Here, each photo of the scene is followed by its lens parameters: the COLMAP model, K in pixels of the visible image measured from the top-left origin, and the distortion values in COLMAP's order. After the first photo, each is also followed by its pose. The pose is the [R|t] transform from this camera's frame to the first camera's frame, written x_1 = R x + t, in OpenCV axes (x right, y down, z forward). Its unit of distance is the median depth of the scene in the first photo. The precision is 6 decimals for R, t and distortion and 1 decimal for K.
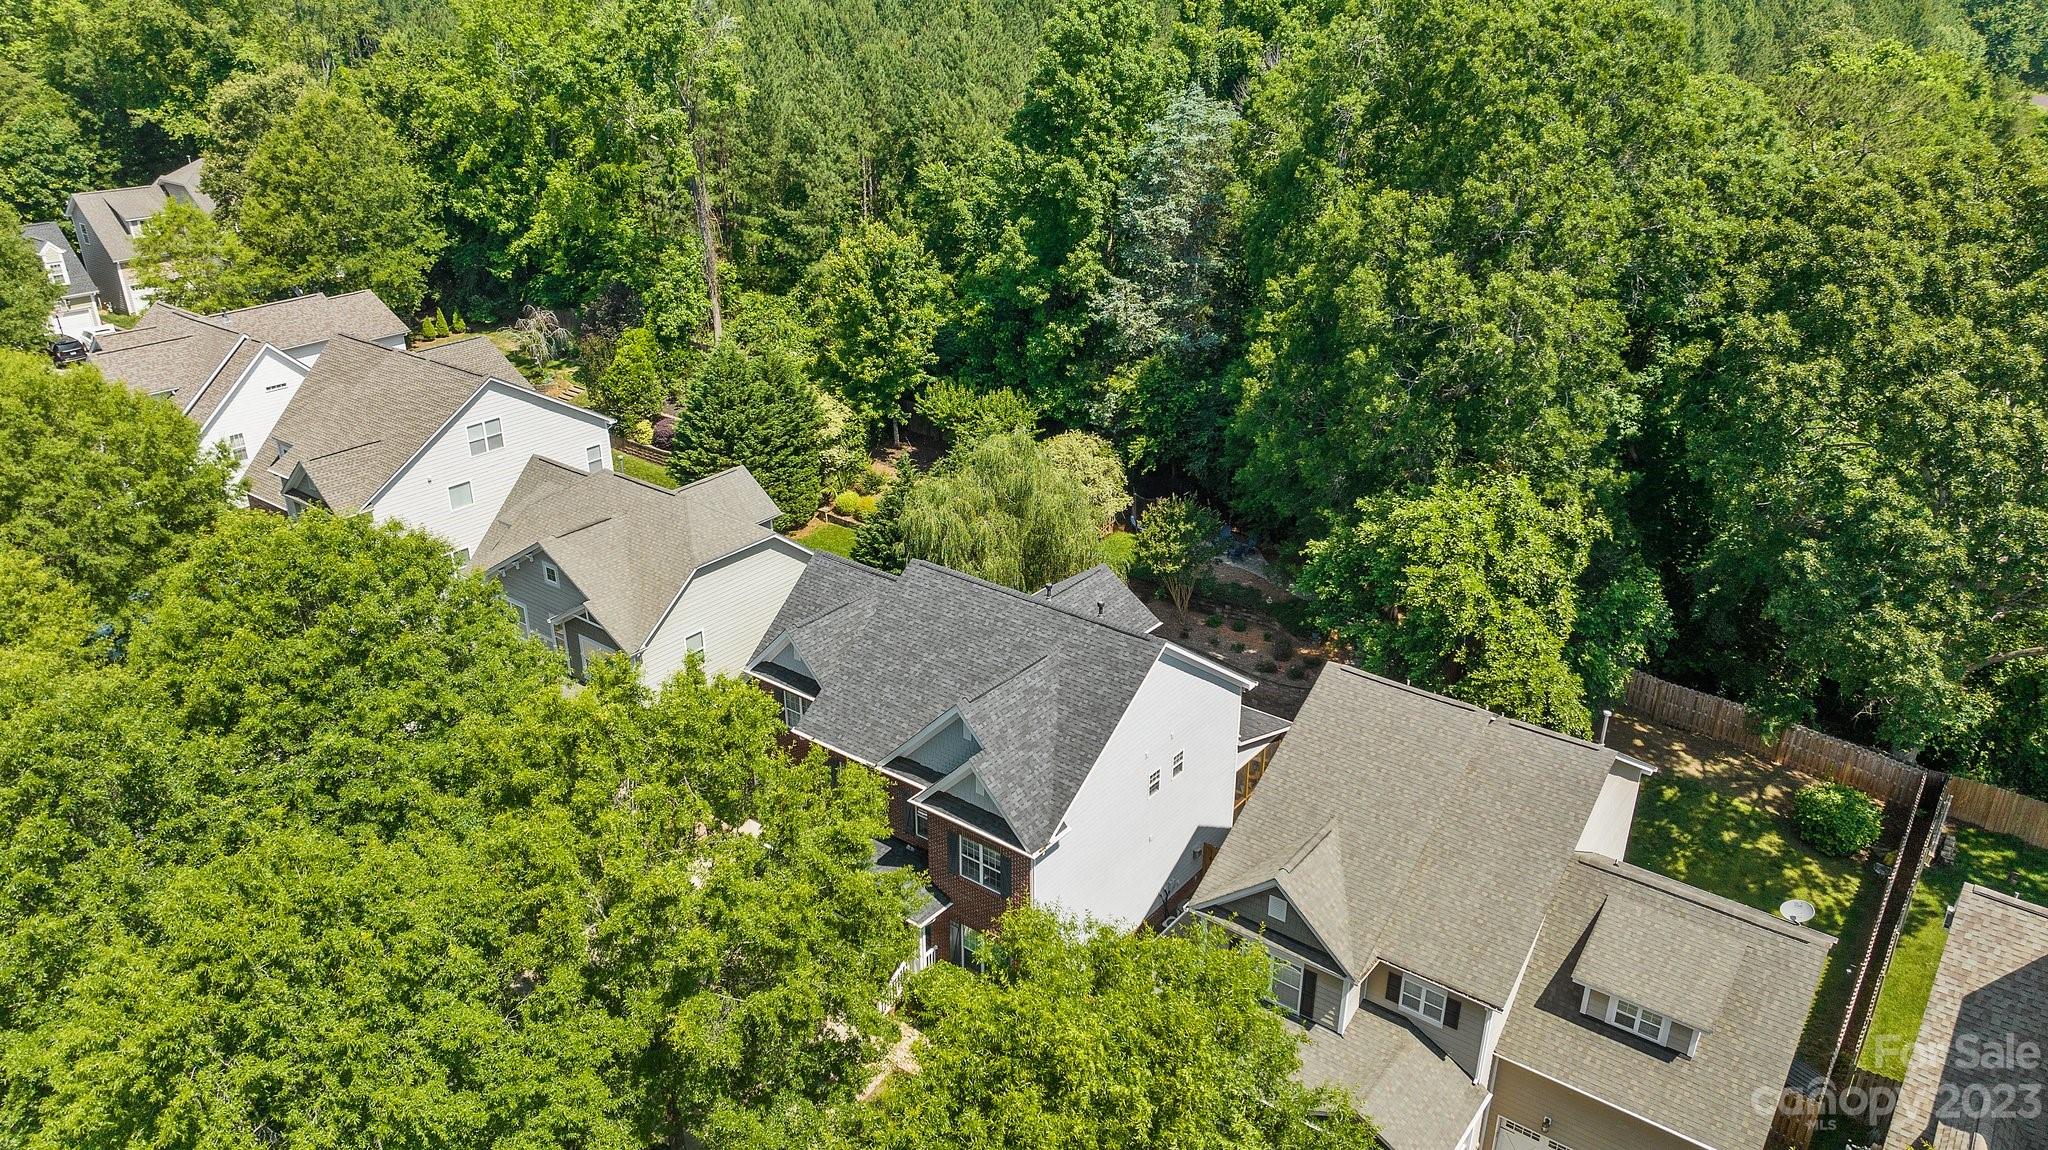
lens RADIAL K [[1396.6, 0, 990.8], [0, 1396.6, 574.9], [0, 0, 1]] dist [-0.048144, 0.057882]
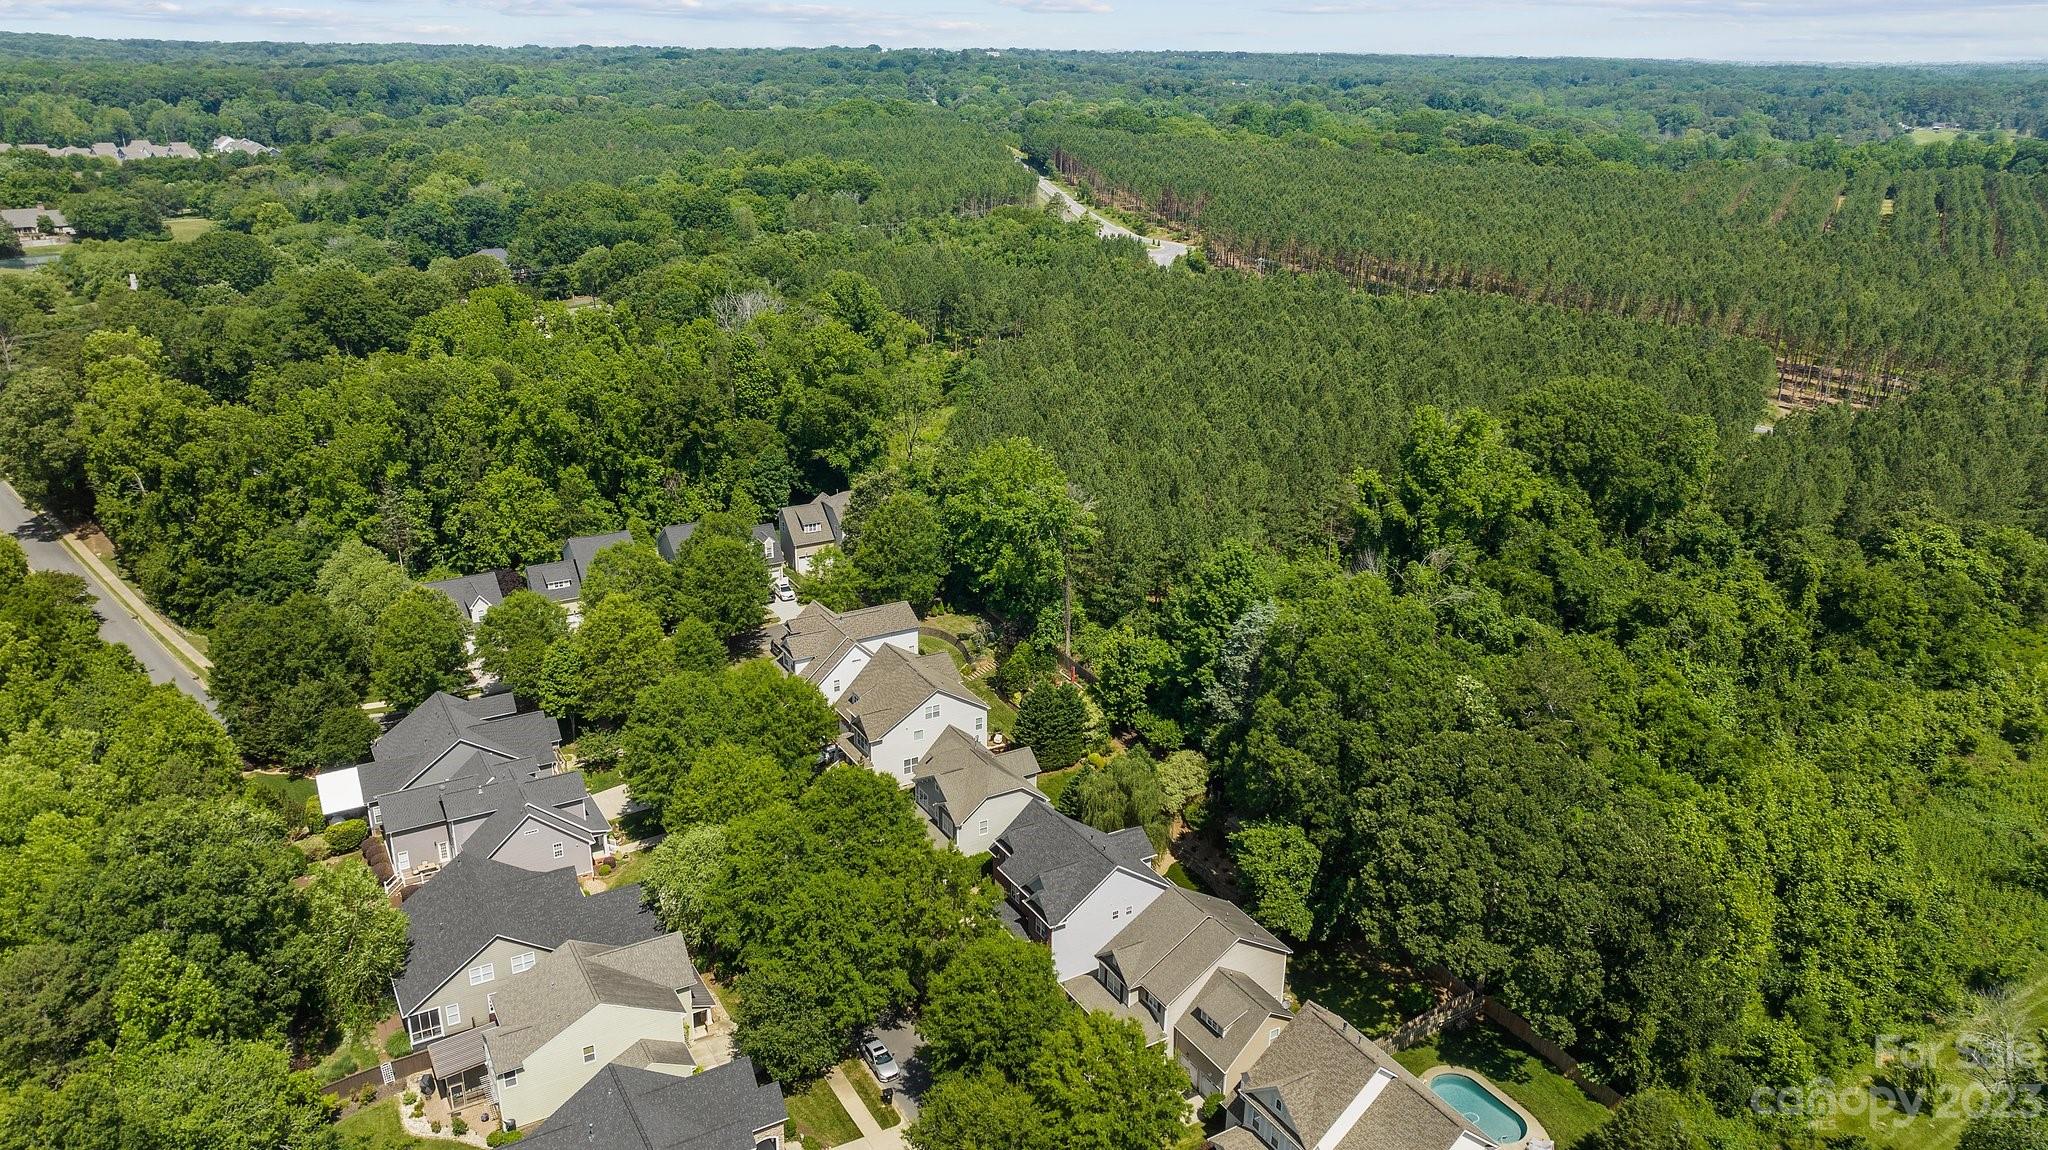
lens RADIAL K [[1395.4, 0, 1024.0], [0, 1395.4, 575.0], [0, 0, 1]] dist [0.003568, 0.000234]
pose [[0.929421, 0.140414, -0.341263, 0.524526], [-0.164210, 0.985543, -0.041717, -0.241684], [0.330472, 0.094811, 0.939042, -1.126606]]
